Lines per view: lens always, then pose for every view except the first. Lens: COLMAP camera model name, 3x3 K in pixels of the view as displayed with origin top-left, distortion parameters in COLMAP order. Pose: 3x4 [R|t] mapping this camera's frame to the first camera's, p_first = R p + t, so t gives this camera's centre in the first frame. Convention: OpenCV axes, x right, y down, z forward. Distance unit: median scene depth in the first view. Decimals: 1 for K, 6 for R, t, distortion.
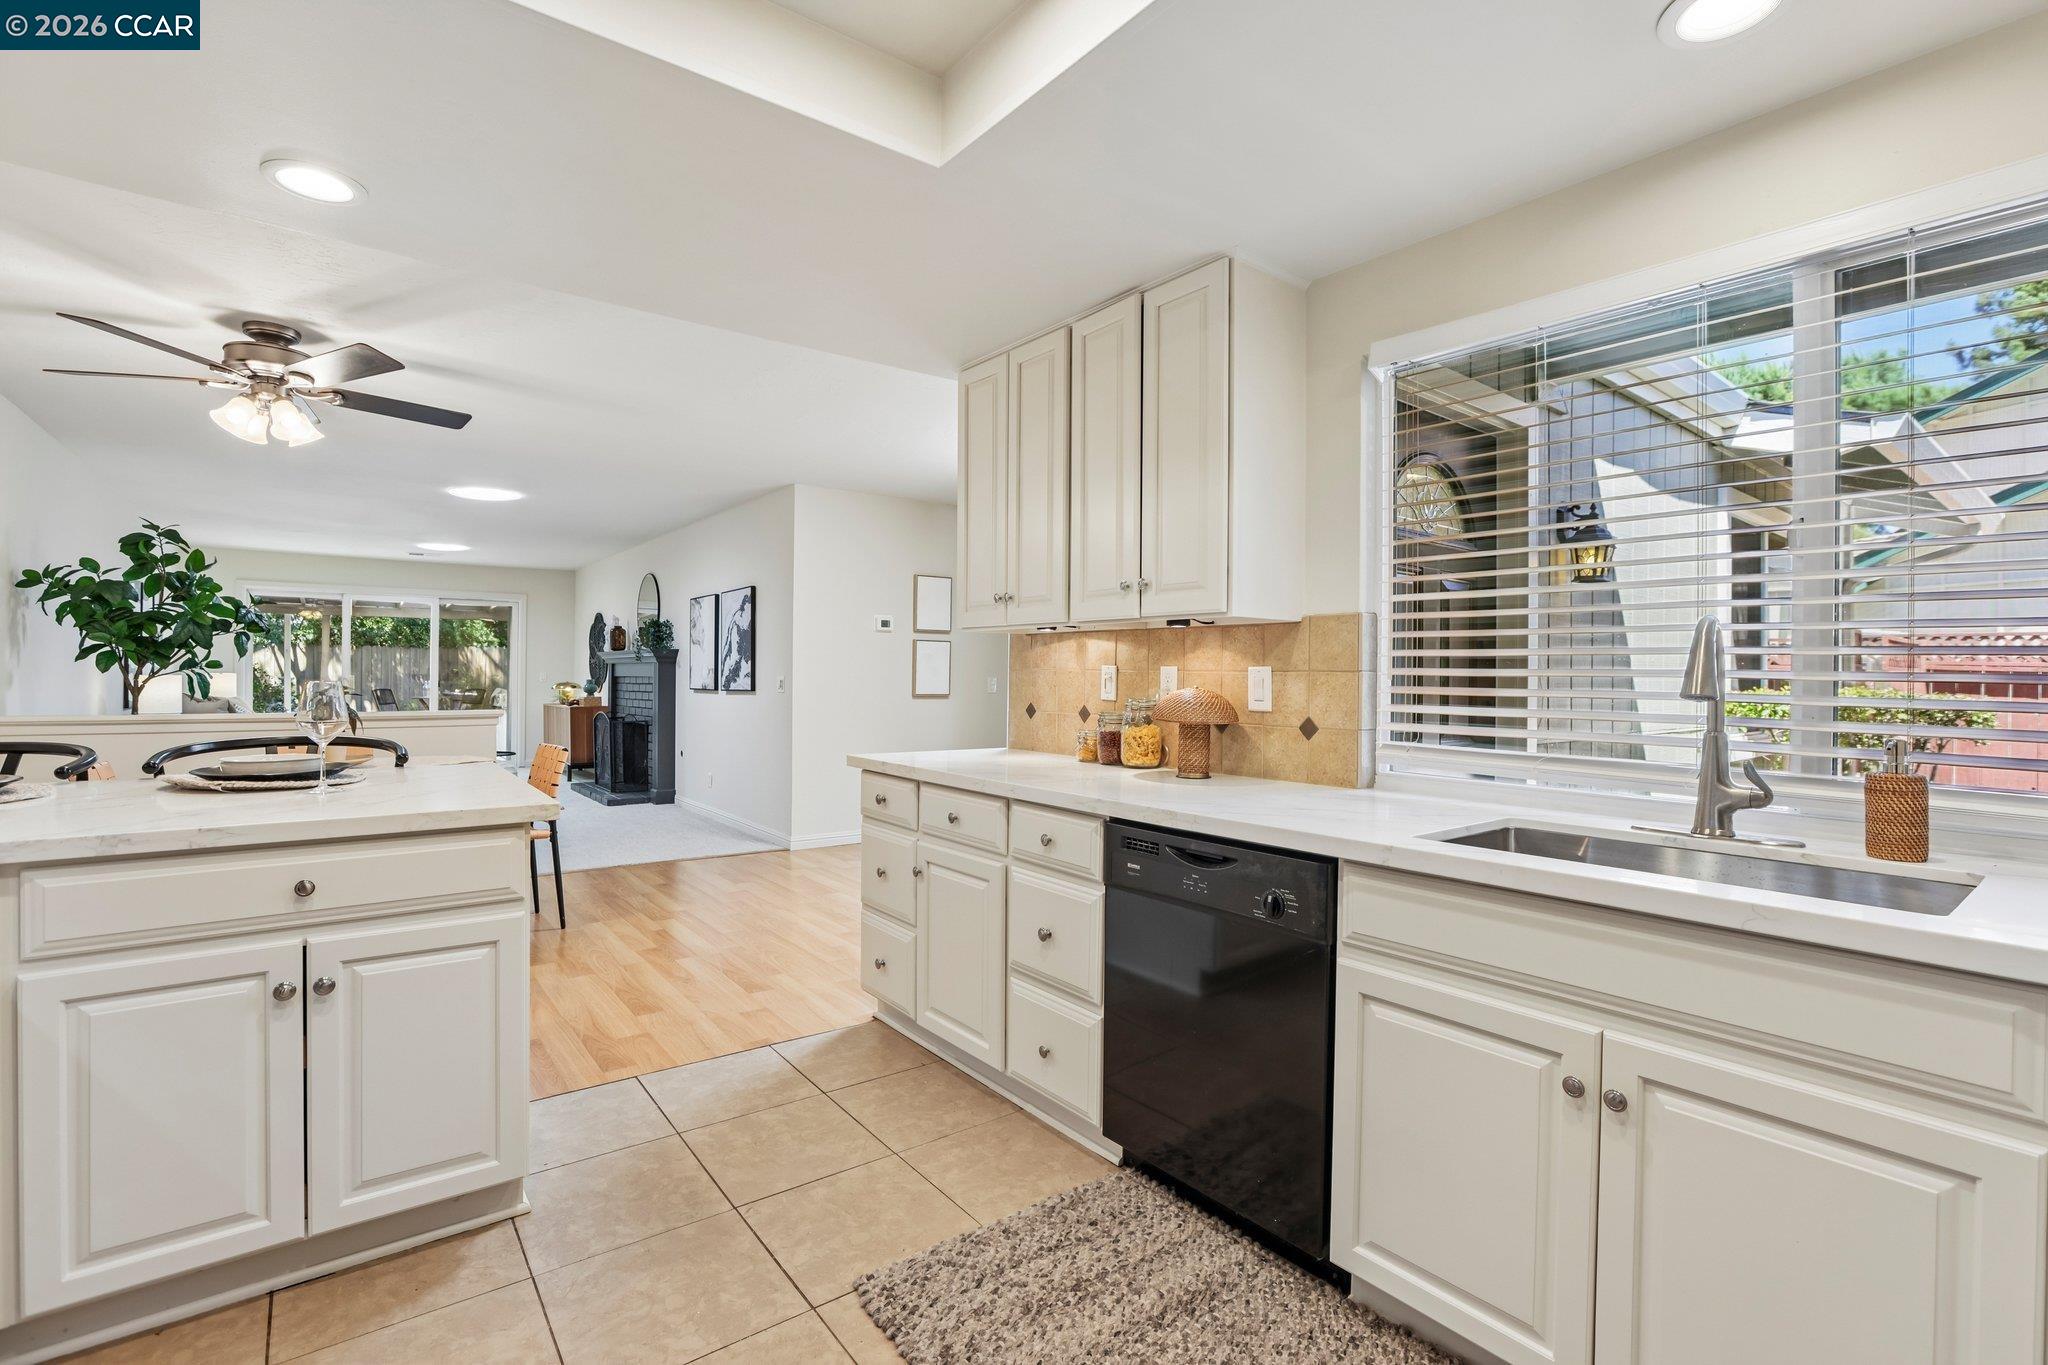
lens RADIAL K [[926.5, 0, 1029.1], [0, 926.5, 678.6], [0, 0, 1]] dist [-0.050218, 0.015587]
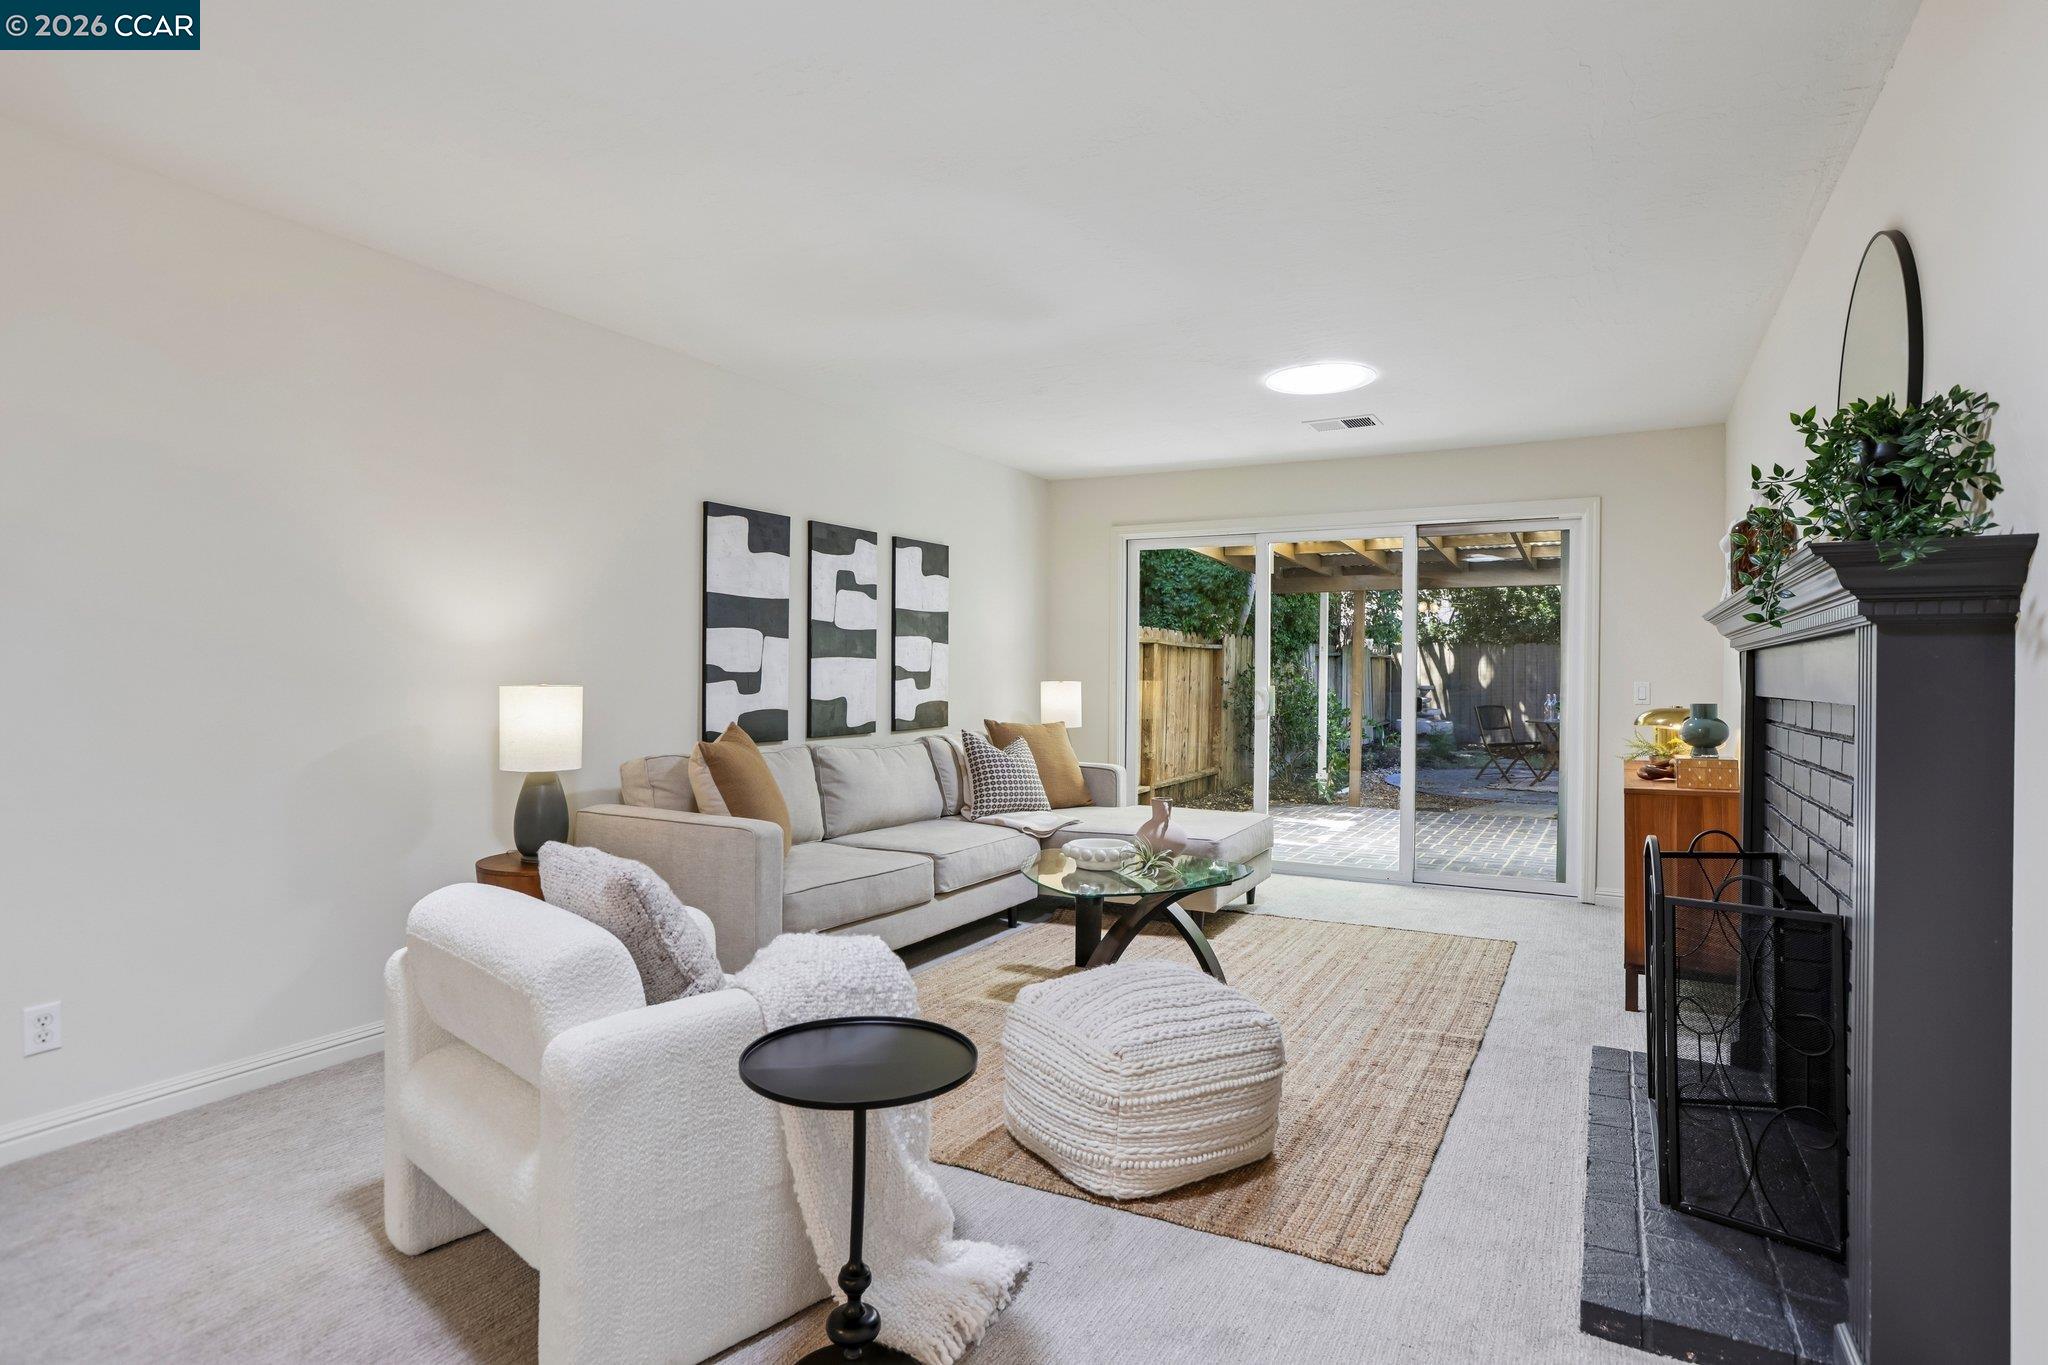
lens RADIAL K [[1066.8, 0, 1024.2], [0, 1066.8, 669.7], [0, 0, 1]] dist [-0.067698, 0.040715]
pose [[0.390570, -0.006354, -0.920551, -0.525021], [-0.009149, 0.999900, -0.010783, -0.011854], [0.920528, 0.012634, 0.390473, 1.412880]]
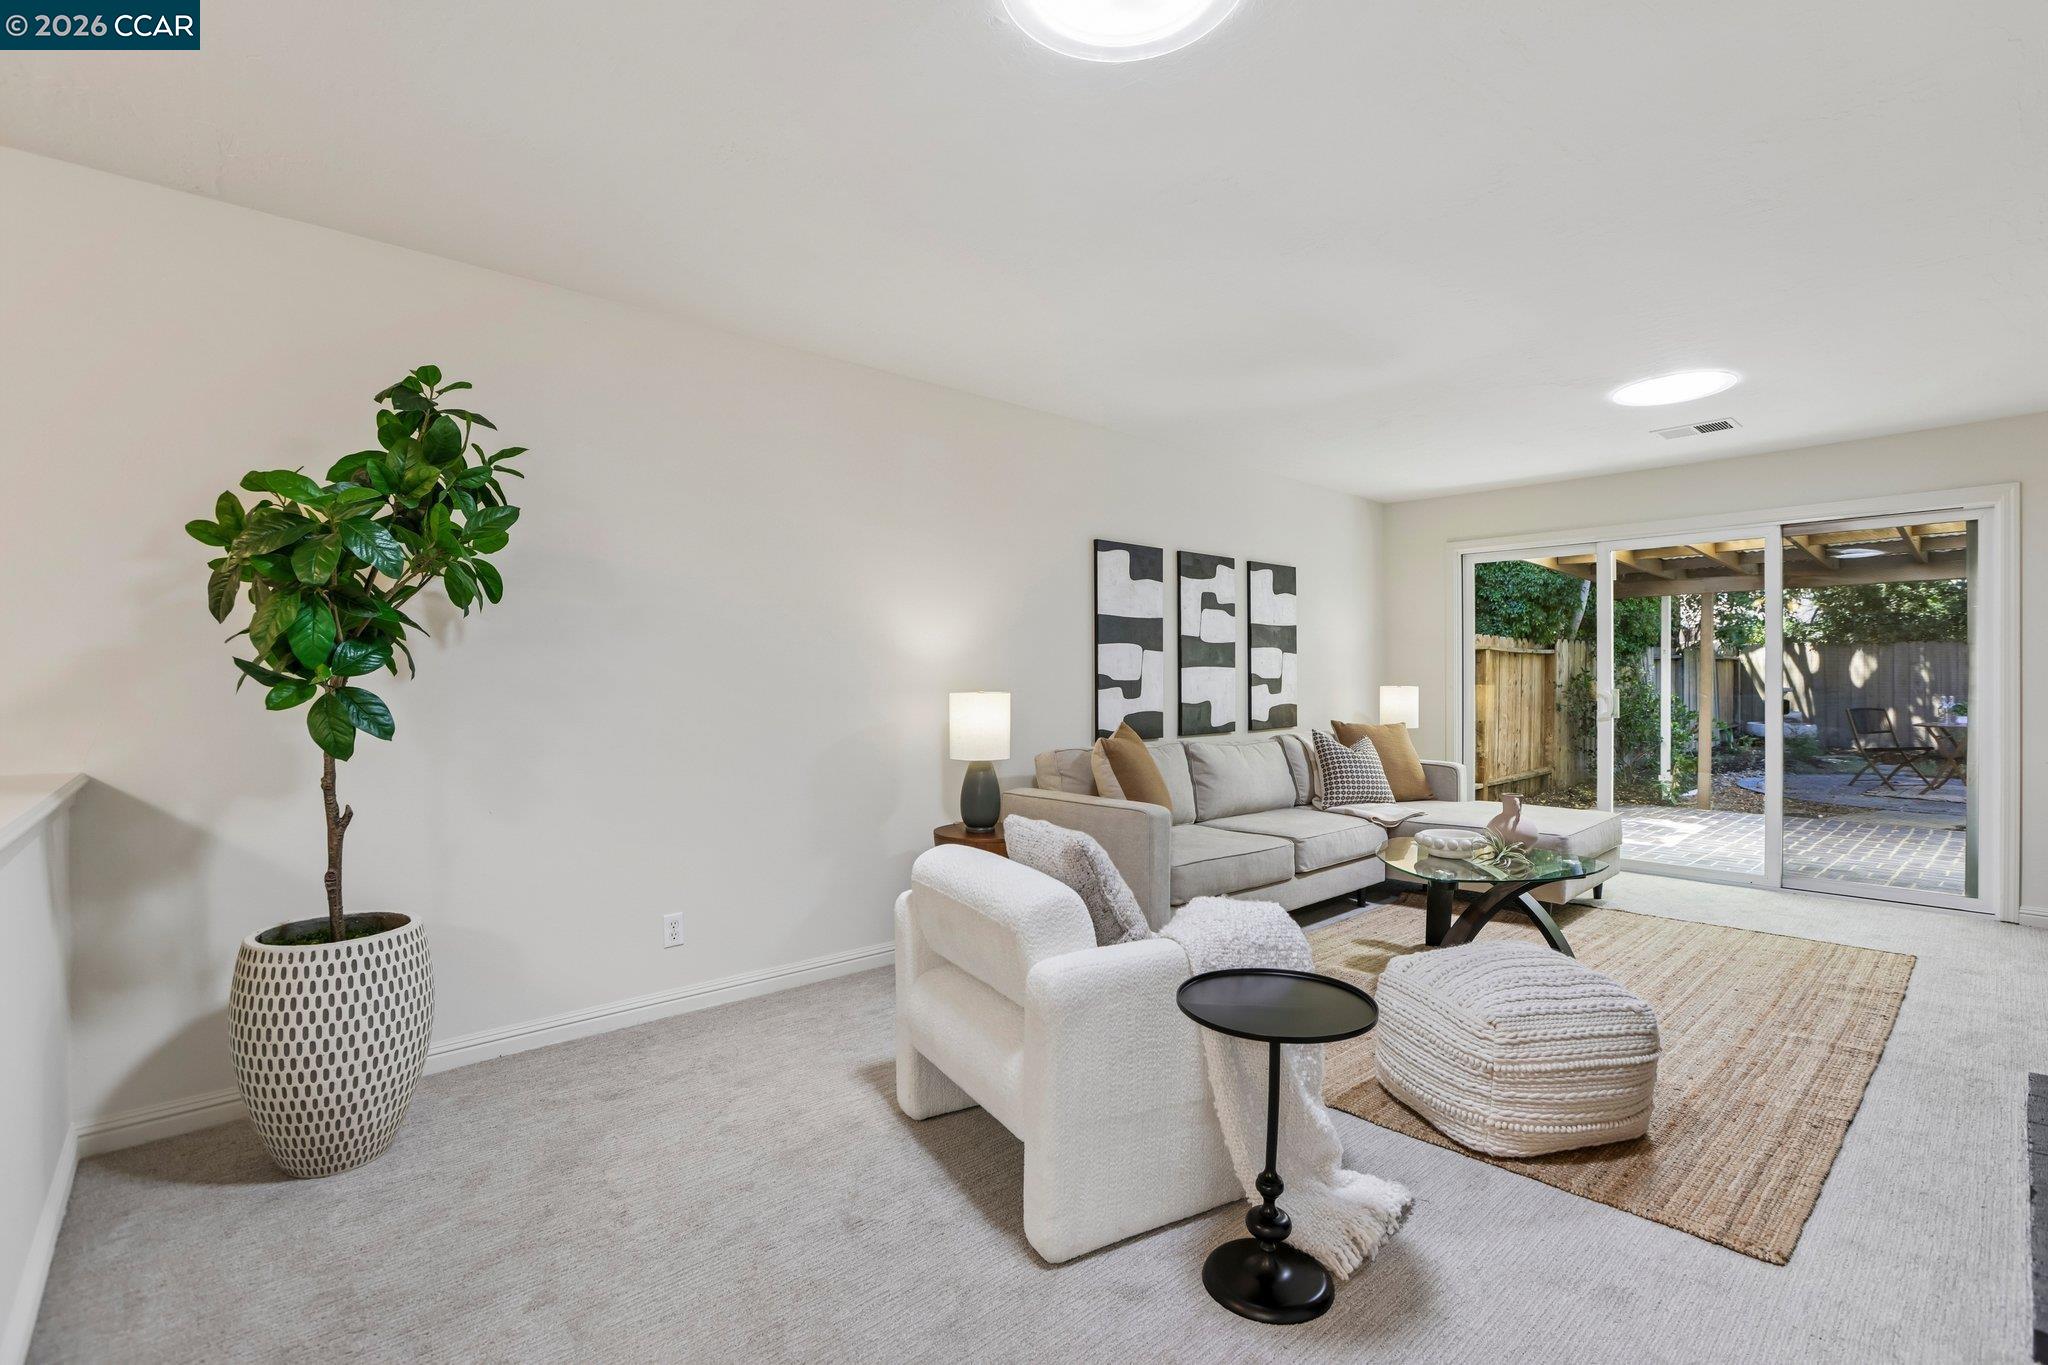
lens RADIAL K [[926.5, 0, 1029.1], [0, 926.5, 678.6], [0, 0, 1]] dist [-0.050218, 0.015587]
pose [[0.071476, -0.006489, -0.997421, -0.509930], [-0.002696, 0.999974, -0.006699, -0.012488], [0.997439, 0.003167, 0.071457, 1.373586]]
